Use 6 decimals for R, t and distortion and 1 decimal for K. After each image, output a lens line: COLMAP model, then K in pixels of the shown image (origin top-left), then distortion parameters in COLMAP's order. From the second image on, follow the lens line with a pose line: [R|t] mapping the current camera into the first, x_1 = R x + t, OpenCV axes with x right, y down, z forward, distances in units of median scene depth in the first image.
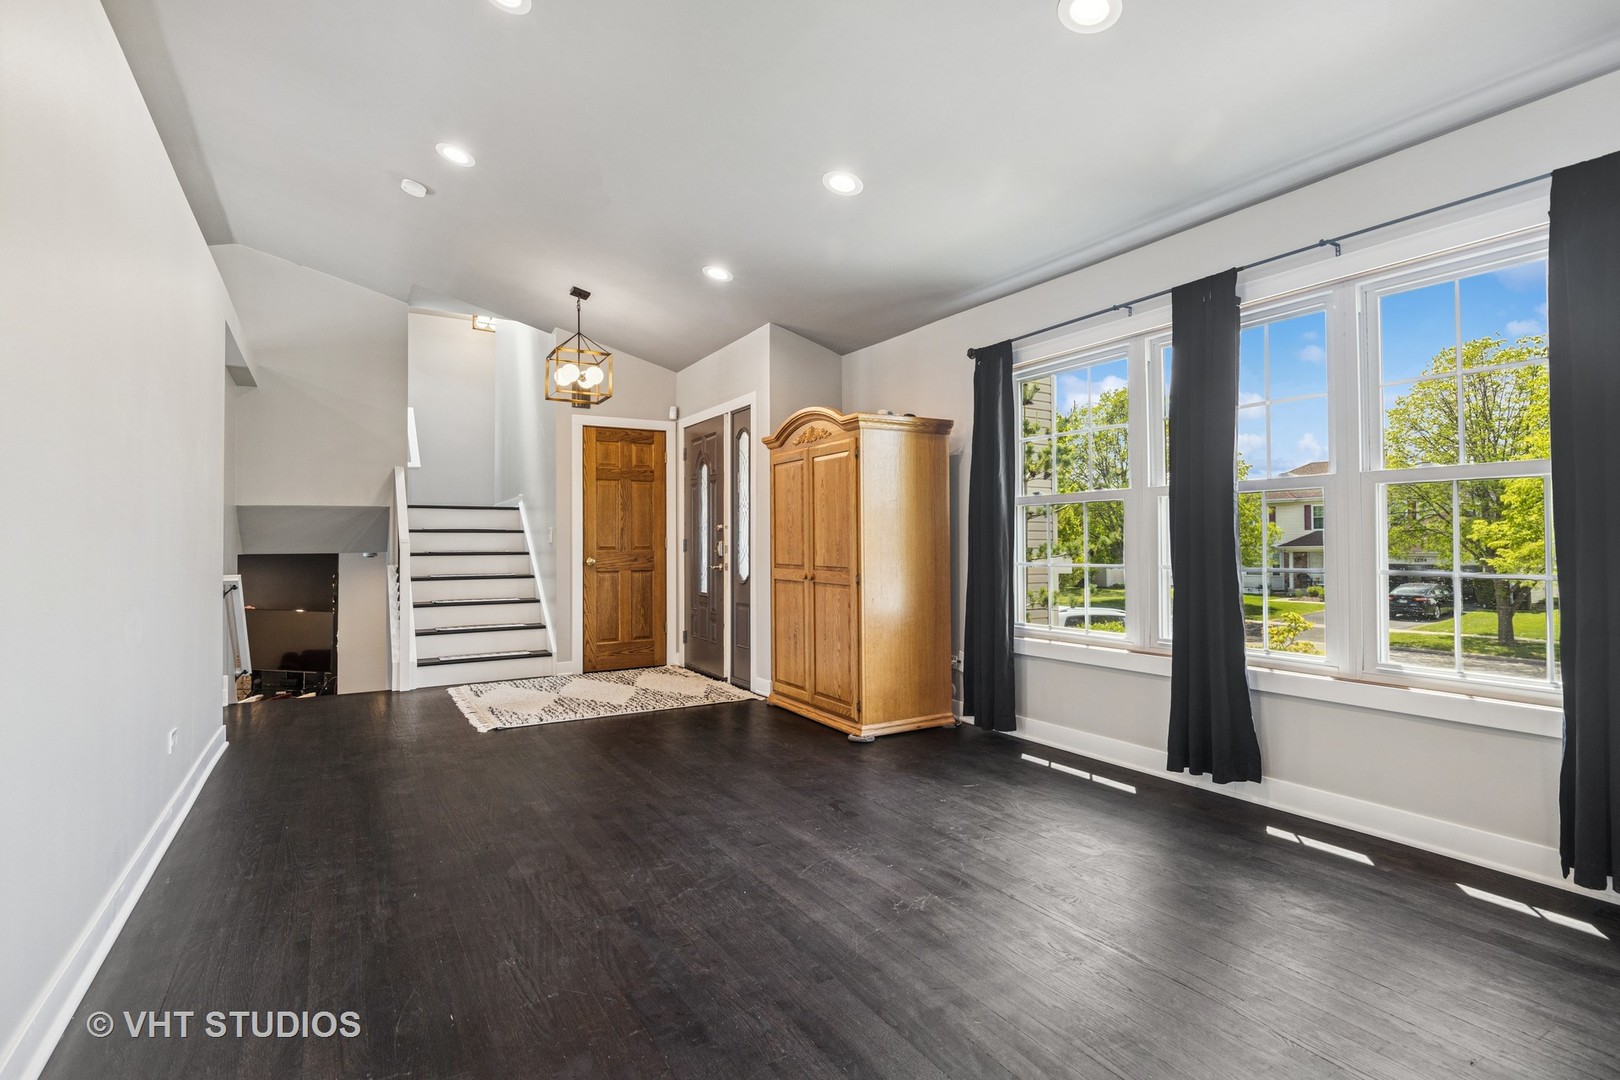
lens RADIAL K [[787.1, 0, 818.1], [0, 787.1, 528.3], [0, 0, 1]] dist [-0.000144, -0.000178]
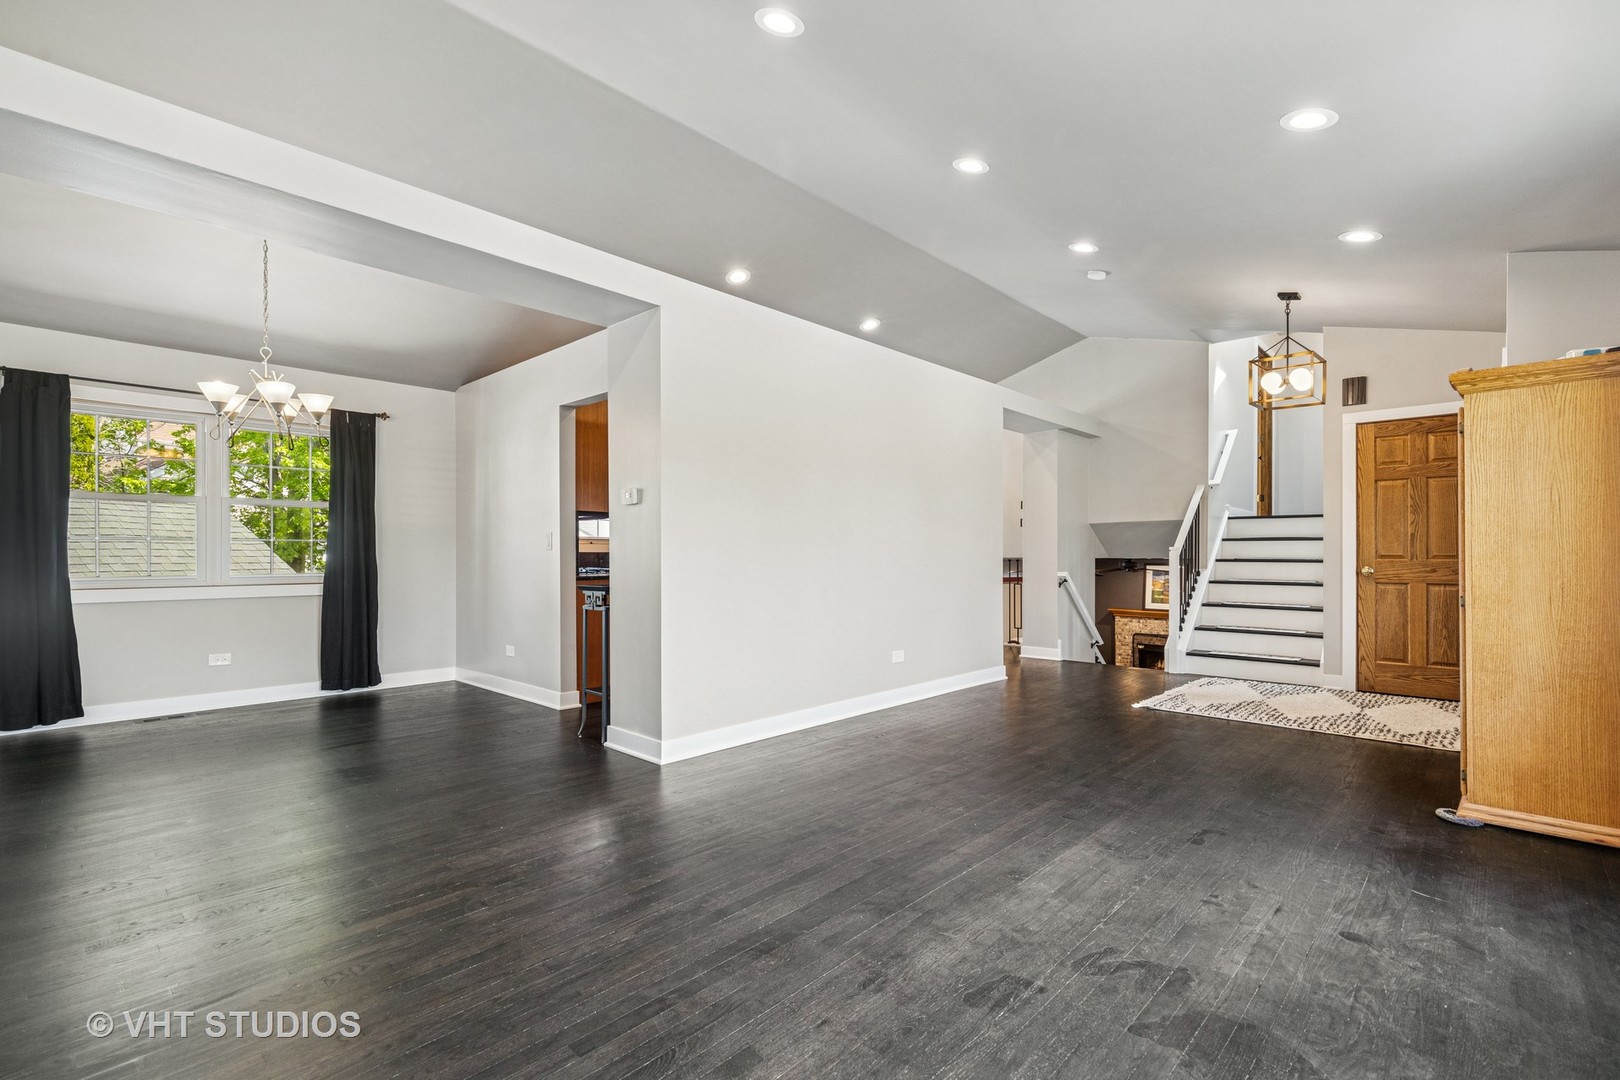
lens RADIAL K [[728.8, 0, 824.0], [0, 728.8, 550.2], [0, 0, 1]] dist [-0.001145, -0.000475]
pose [[0.280982, 0.002029, -0.959711, 0.377746], [0.016878, 0.999833, 0.007056, 0.001458], [0.959565, -0.018181, 0.280900, 0.169993]]
